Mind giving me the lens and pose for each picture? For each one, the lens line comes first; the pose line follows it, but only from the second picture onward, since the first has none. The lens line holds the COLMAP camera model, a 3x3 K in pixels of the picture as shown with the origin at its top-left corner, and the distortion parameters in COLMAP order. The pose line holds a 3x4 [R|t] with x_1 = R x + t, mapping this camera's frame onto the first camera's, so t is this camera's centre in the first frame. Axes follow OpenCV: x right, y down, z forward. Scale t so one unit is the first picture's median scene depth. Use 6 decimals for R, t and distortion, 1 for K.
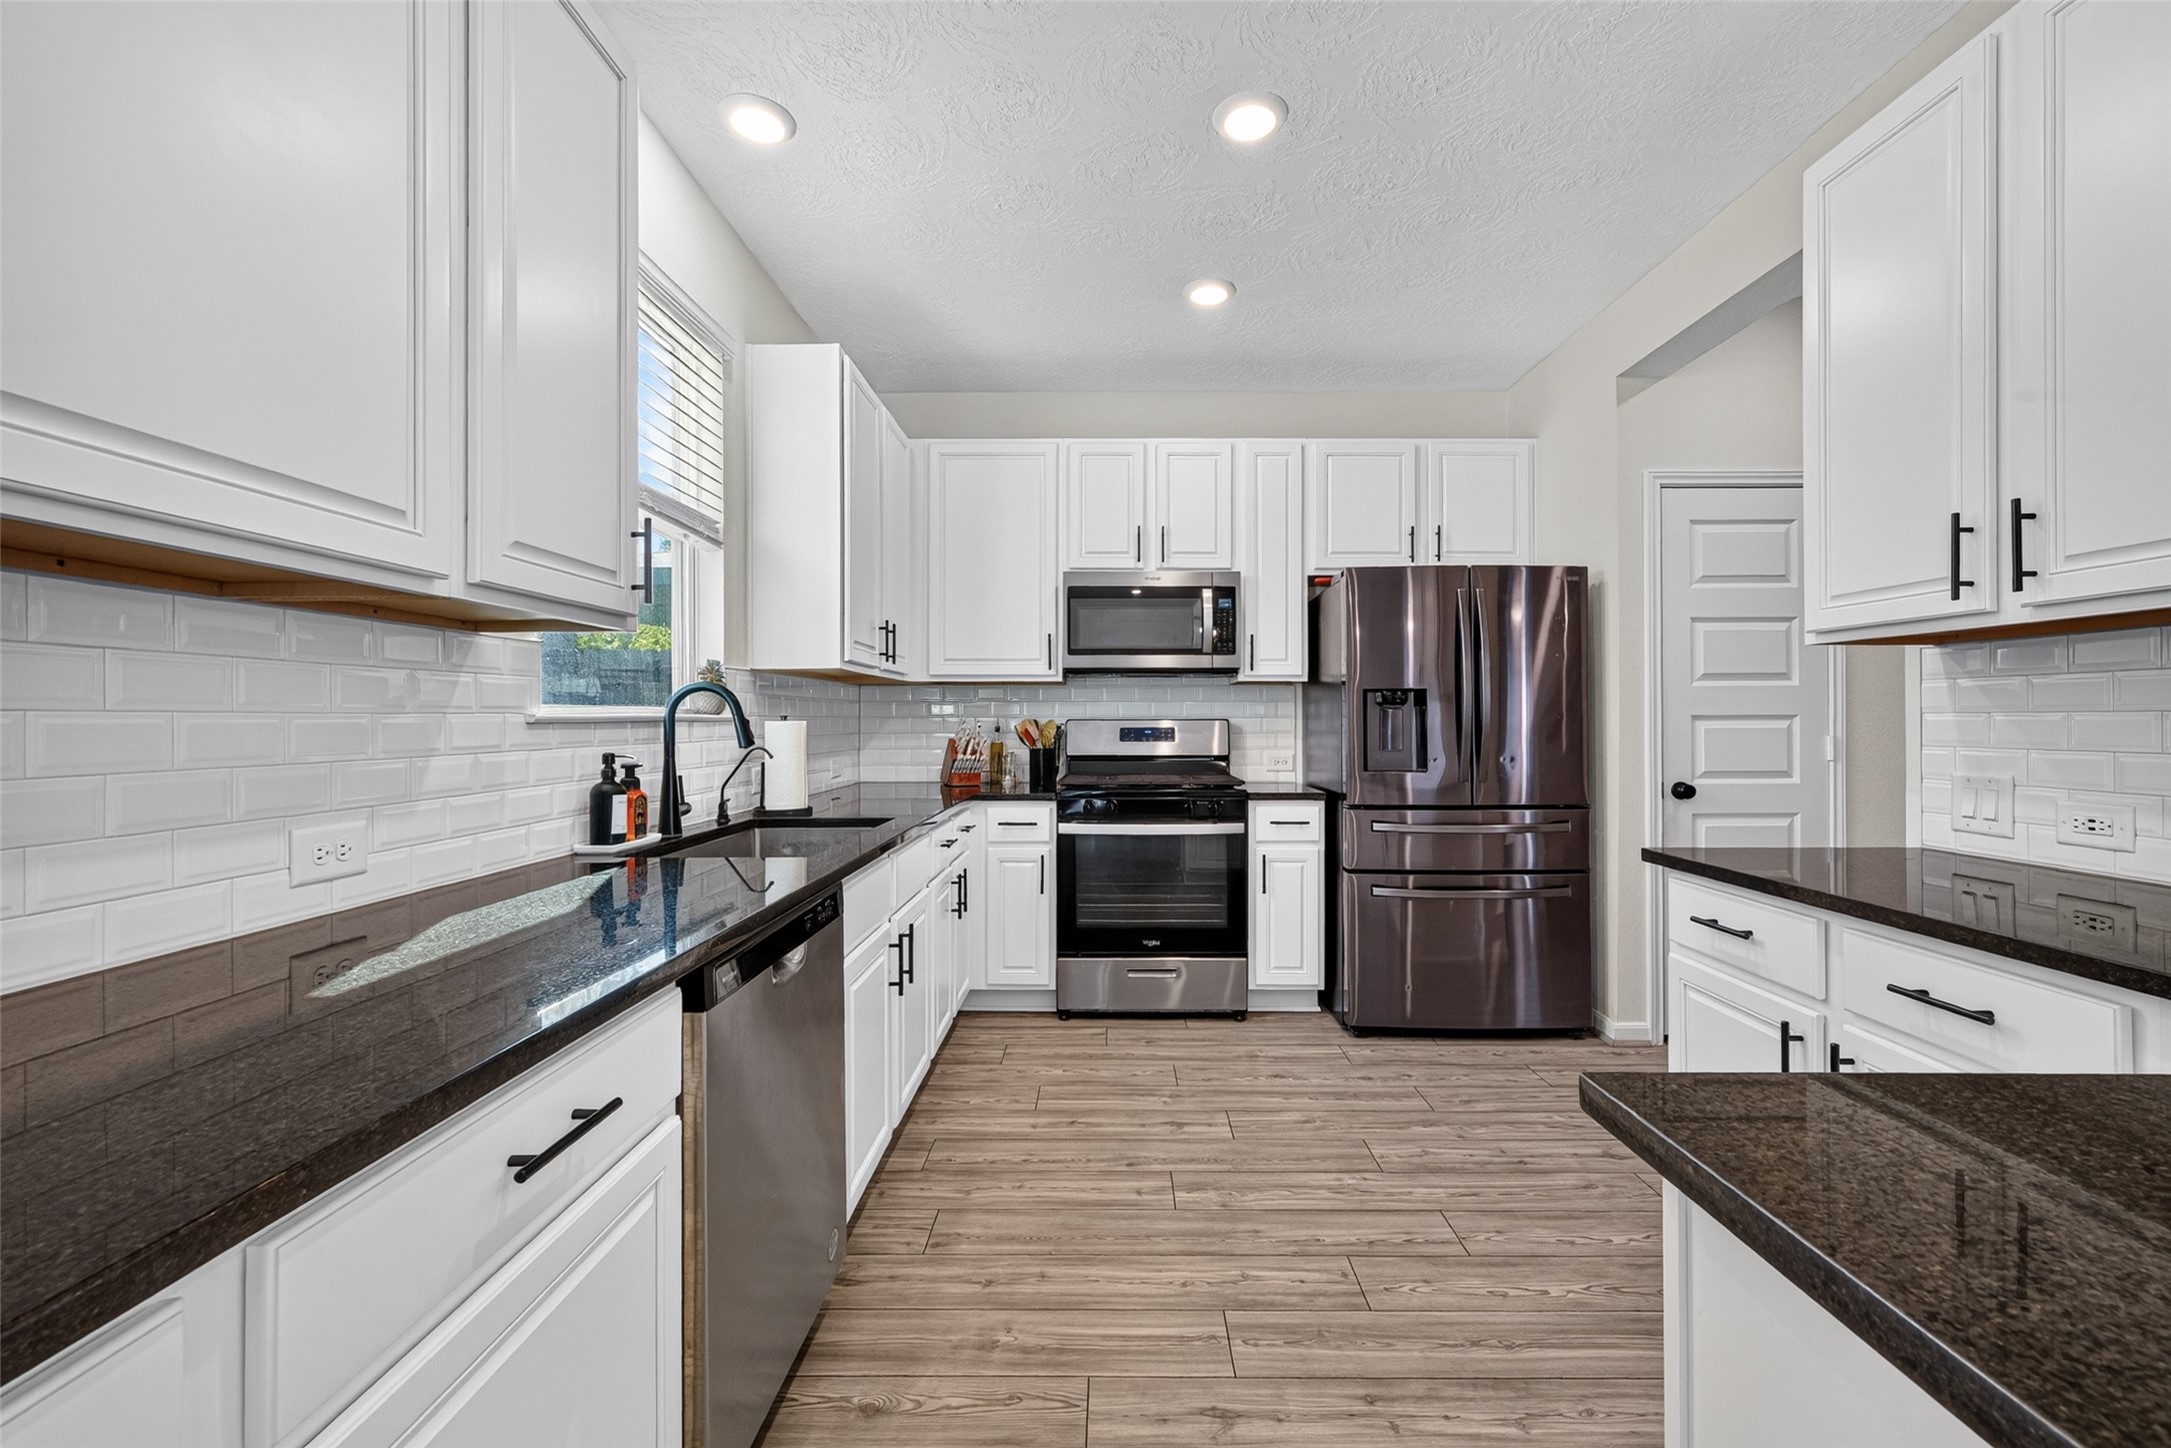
lens RADIAL K [[864.0, 0, 1090.2], [0, 864.0, 719.9], [0, 0, 1]] dist [-0.000882, -0.000129]
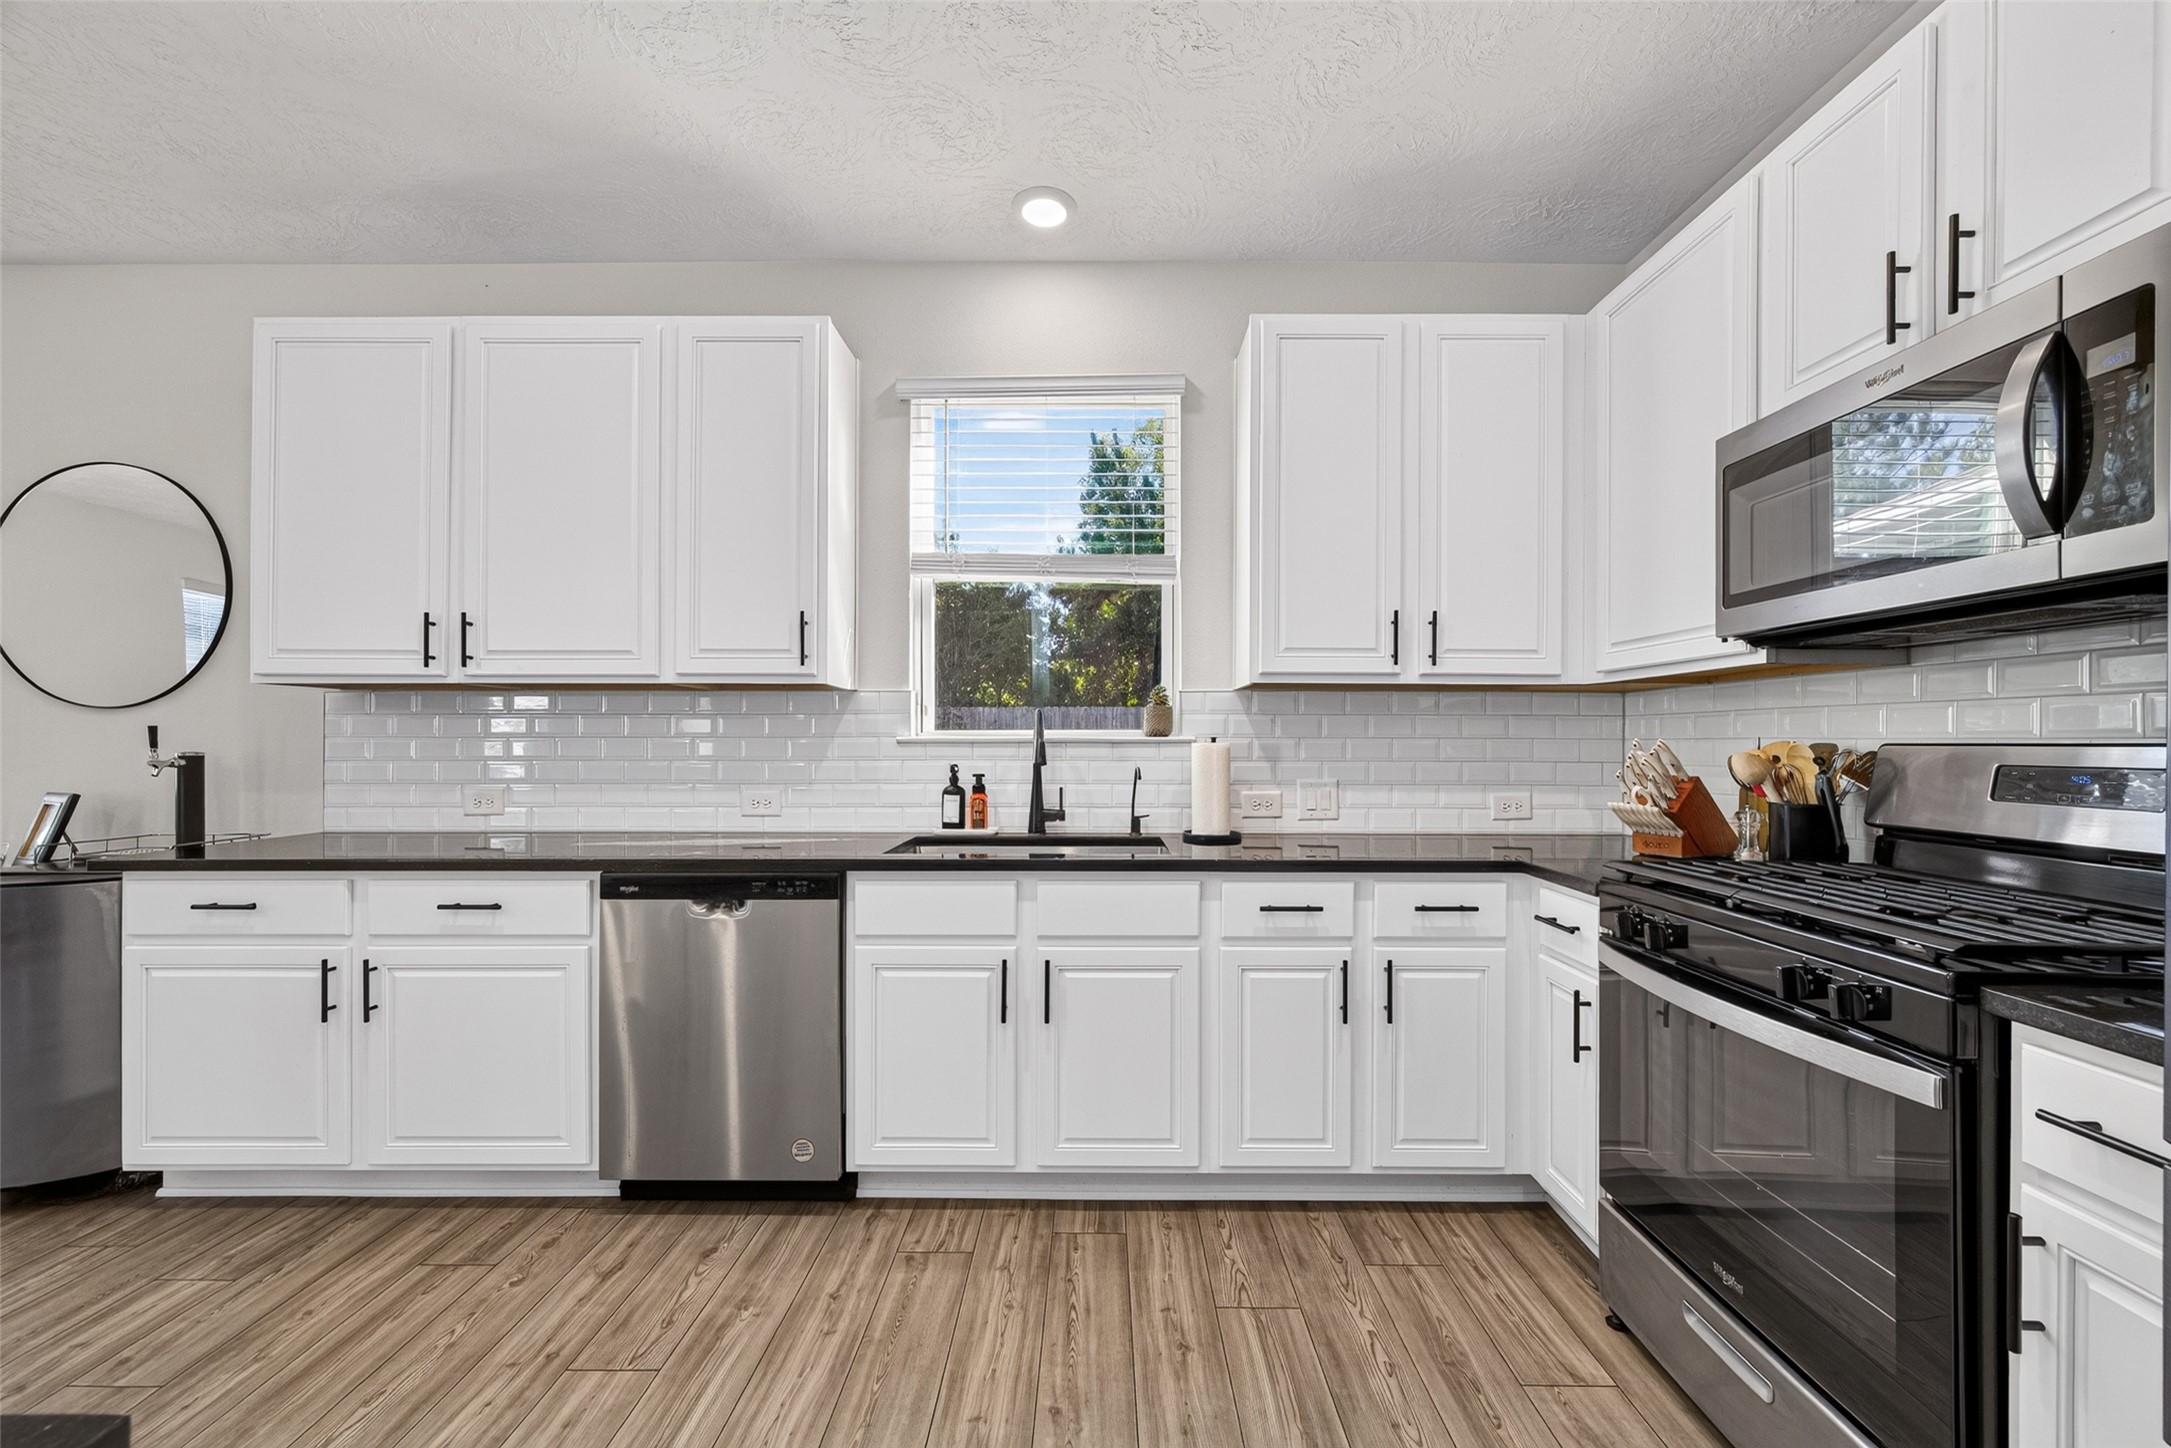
lens RADIAL K [[840.8, 0, 1088.1], [0, 840.8, 739.1], [0, 0, 1]] dist [-0.000881, -0.000102]
pose [[0.023366, 0.000847, -0.999727, 0.480856], [-0.001003, 0.999999, 0.000824, -0.002935], [0.999726, 0.000983, 0.023367, 0.698656]]
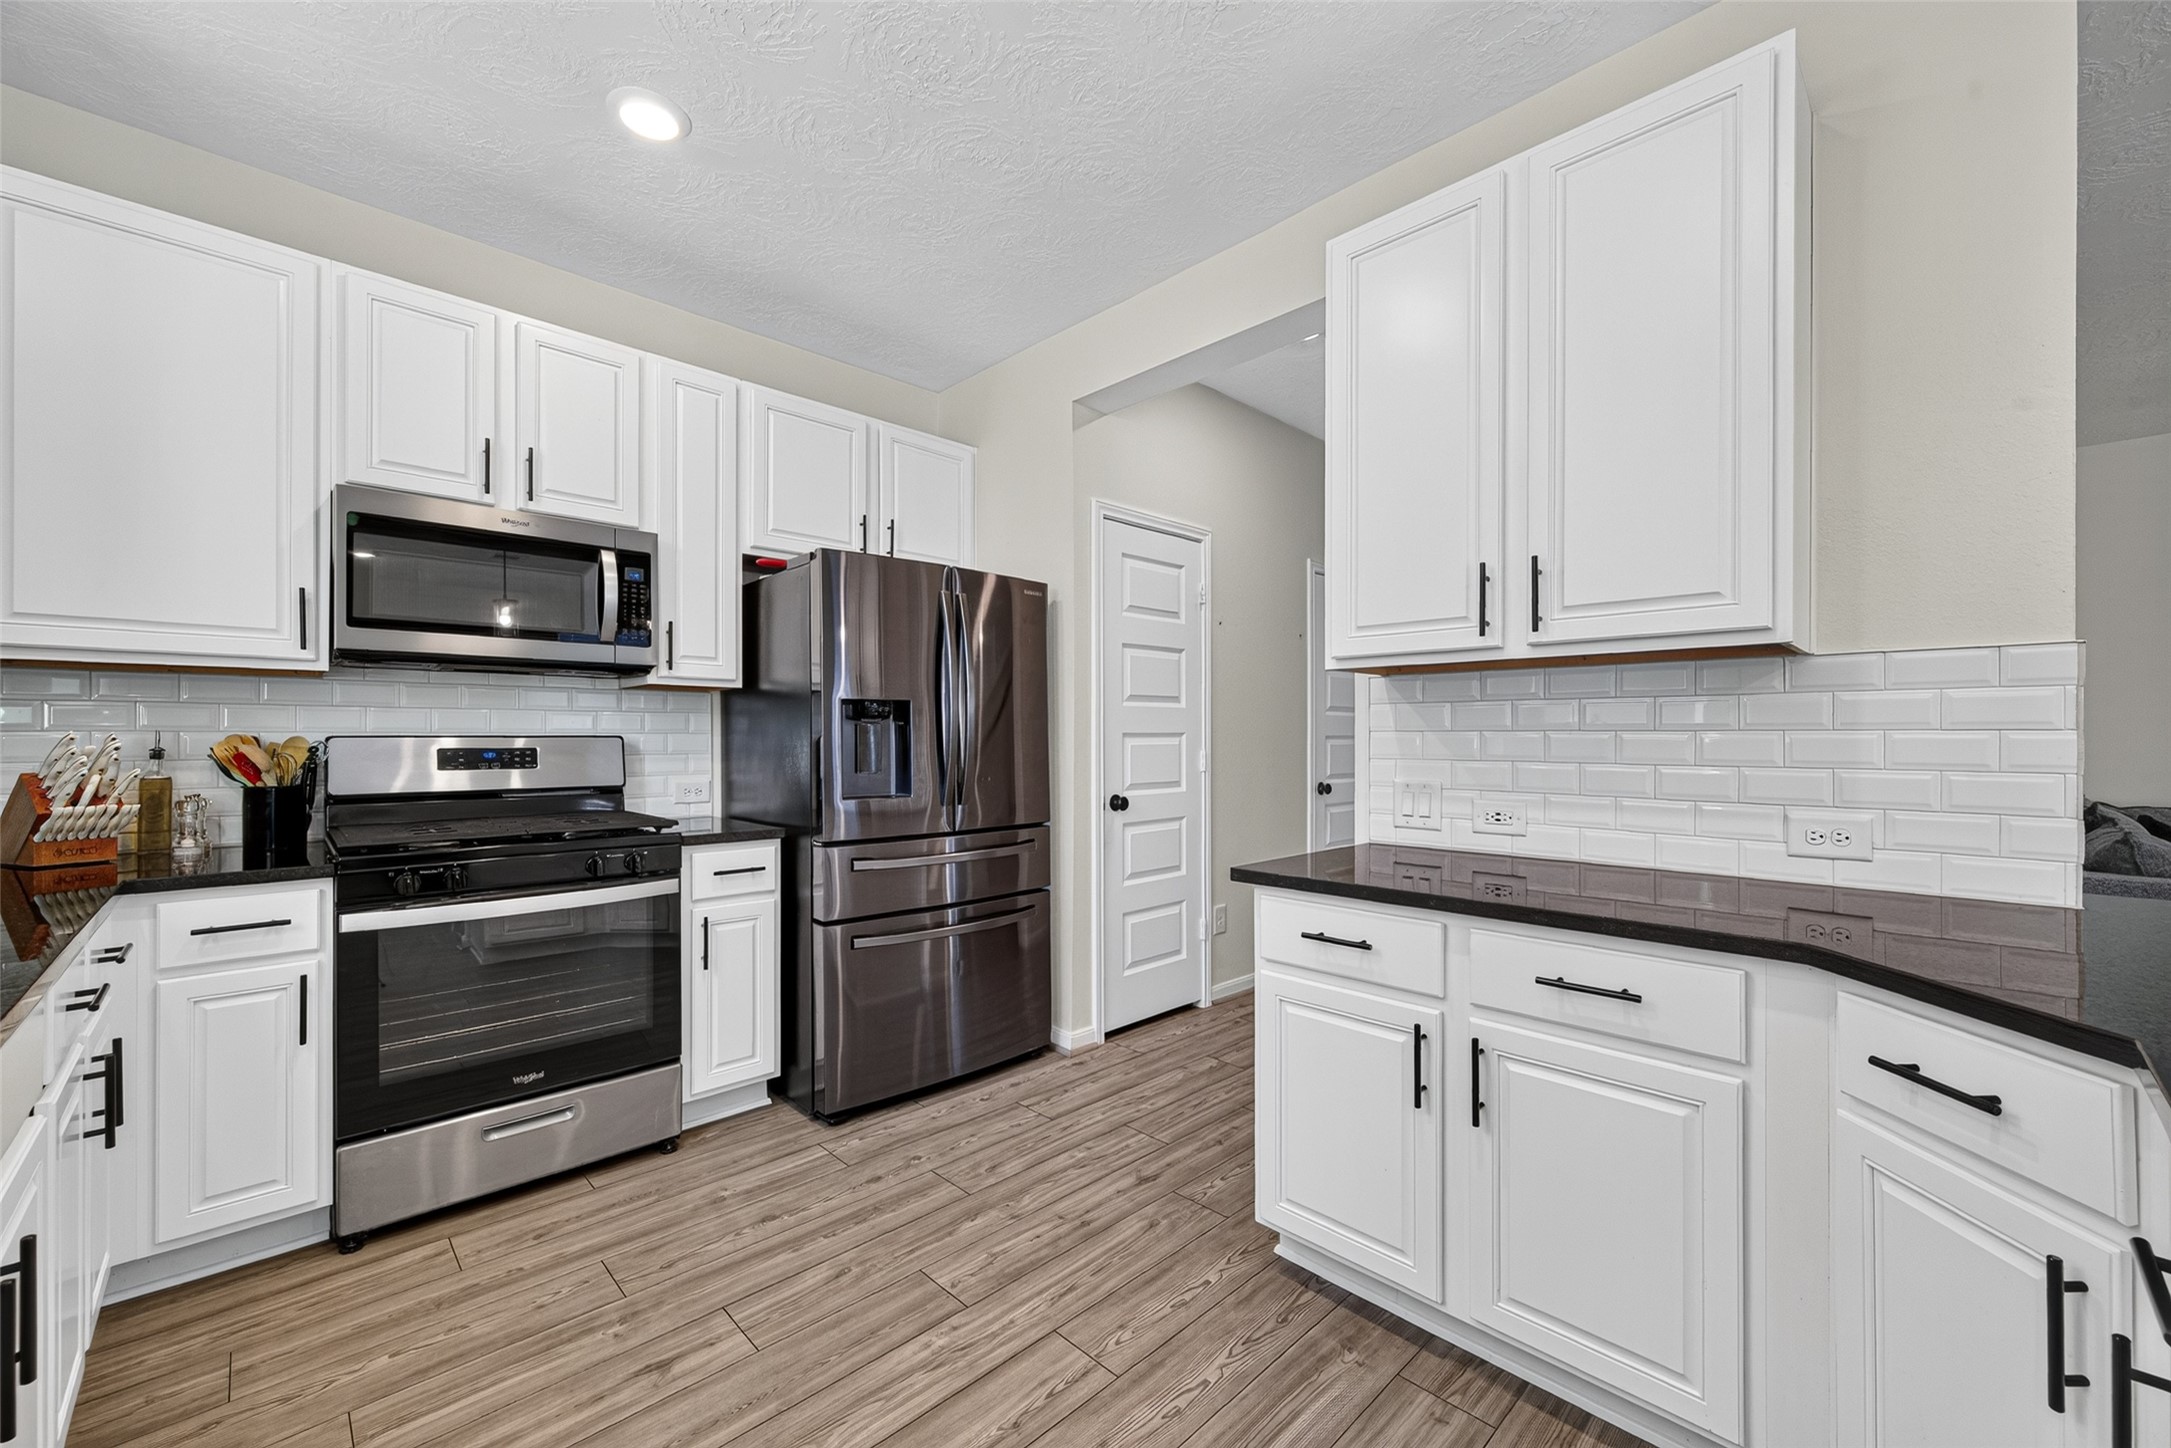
lens RADIAL K [[867.7, 0, 1090.8], [0, 867.7, 737.3], [0, 0, 1]] dist [-0.001331, -0.000023]
pose [[0.701593, 0.000854, 0.712577, -0.100439], [-0.000820, 1.000000, -0.000392, 0.000607], [-0.712577, -0.000309, 0.701594, 0.243418]]
